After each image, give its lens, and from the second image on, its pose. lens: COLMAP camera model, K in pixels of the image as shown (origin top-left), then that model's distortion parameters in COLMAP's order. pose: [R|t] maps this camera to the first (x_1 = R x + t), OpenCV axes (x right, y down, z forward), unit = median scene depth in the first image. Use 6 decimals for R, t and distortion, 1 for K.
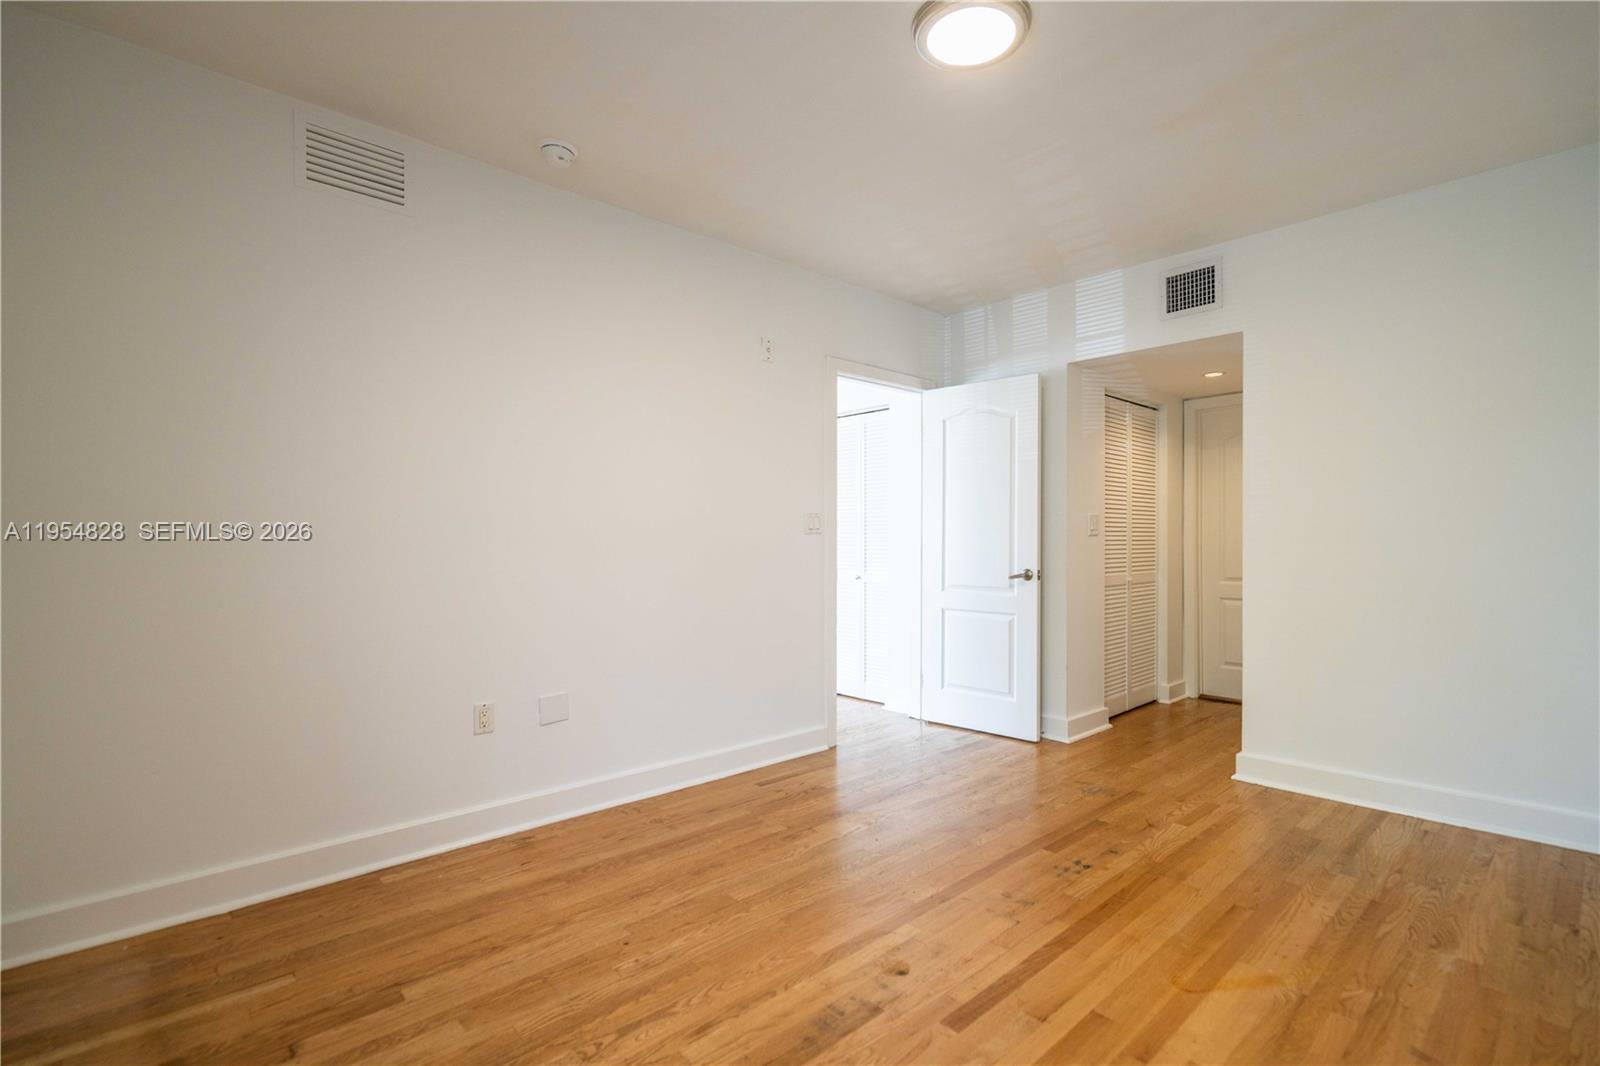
lens RADIAL K [[766.6, 0, 824.4], [0, 766.6, 537.7], [0, 0, 1]] dist [-0.002272, -0.000748]
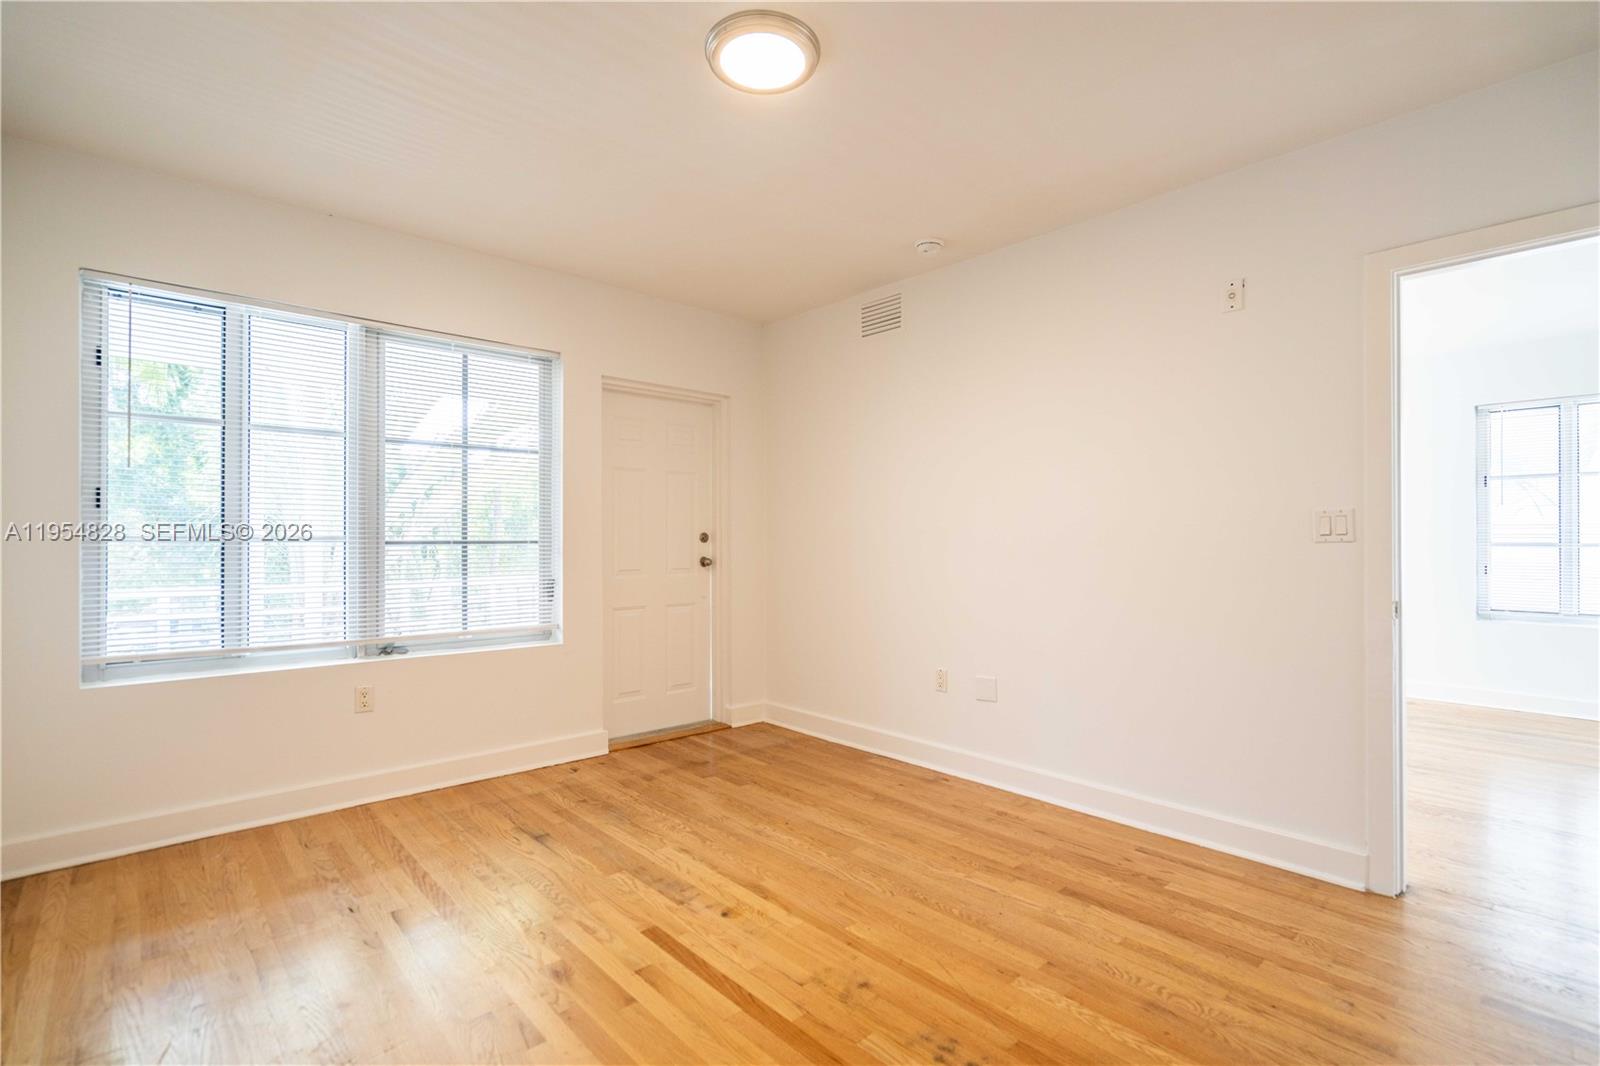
lens RADIAL K [[766.6, 0, 824.4], [0, 766.6, 537.7], [0, 0, 1]] dist [-0.002272, -0.000748]
pose [[-0.035654, -0.005001, -0.999352, 0.944306], [0.002289, 0.999984, -0.005086, -0.008257], [0.999362, -0.002469, -0.035642, 0.878339]]
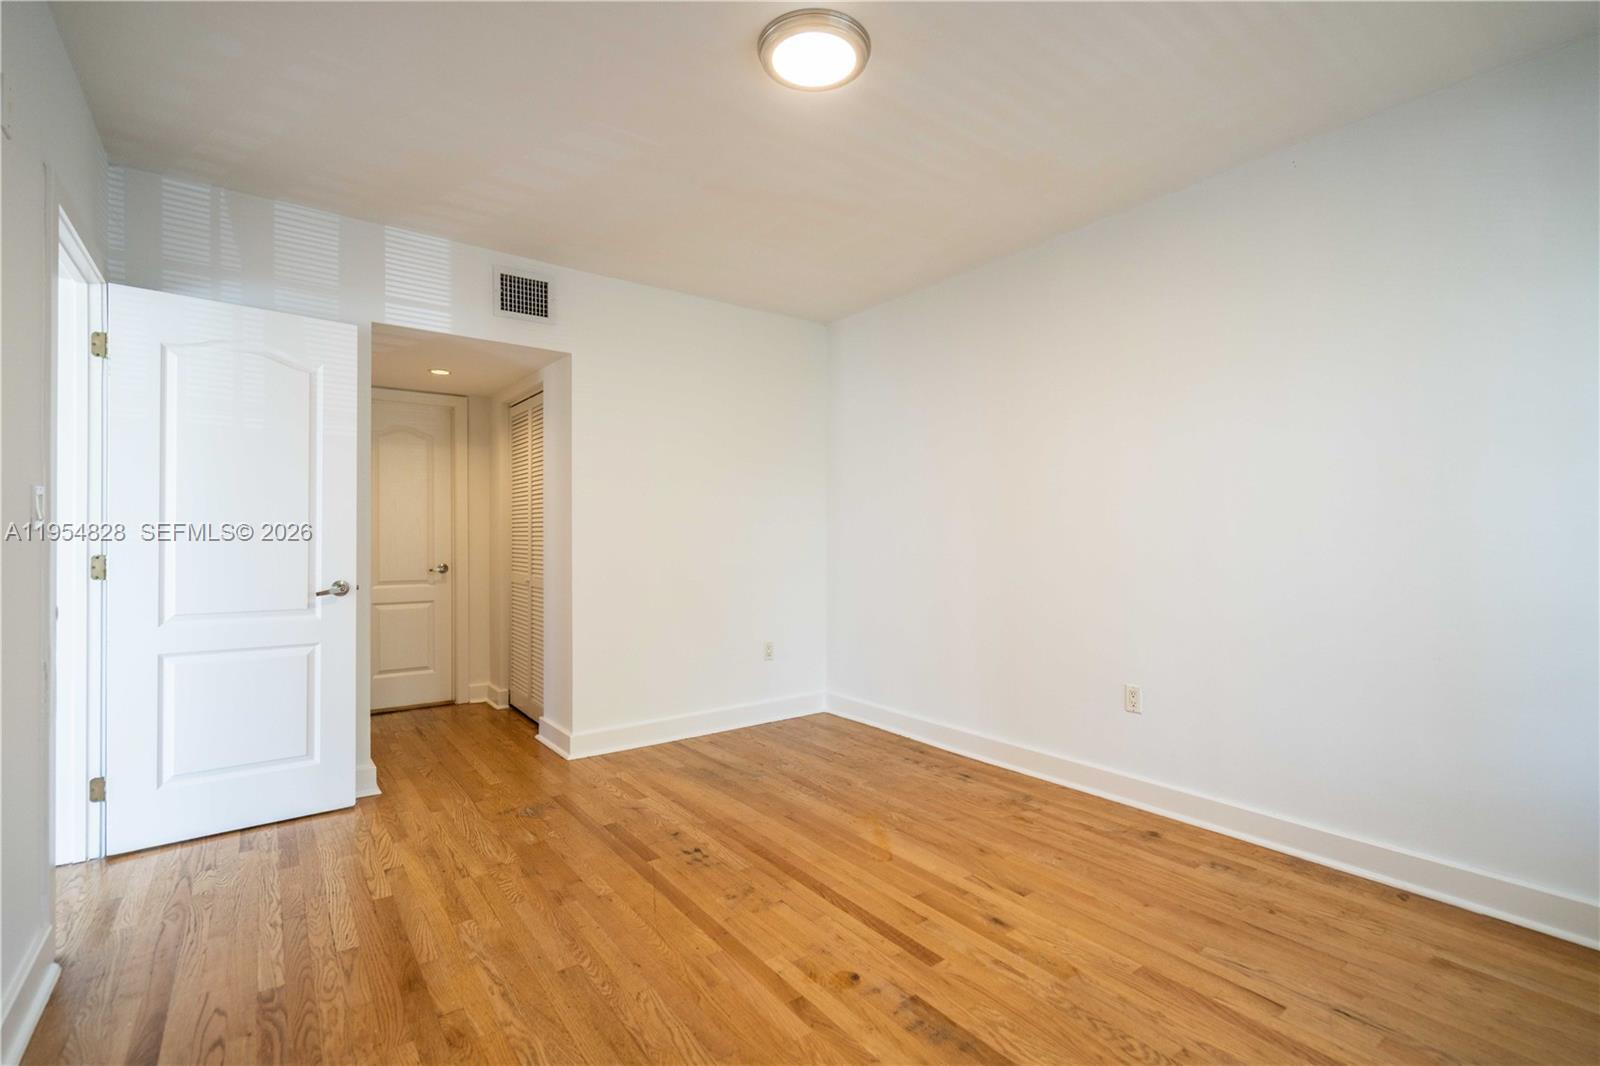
lens RADIAL K [[720.1, 0, 854.0], [0, 720.1, 538.3], [0, 0, 1]] dist [-0.001862, 0.000316]
pose [[0.084387, 0.003599, 0.996427, -0.610981], [-0.002250, 0.999992, -0.003421, 0.000720], [-0.996431, -0.001953, 0.084394, 0.676615]]
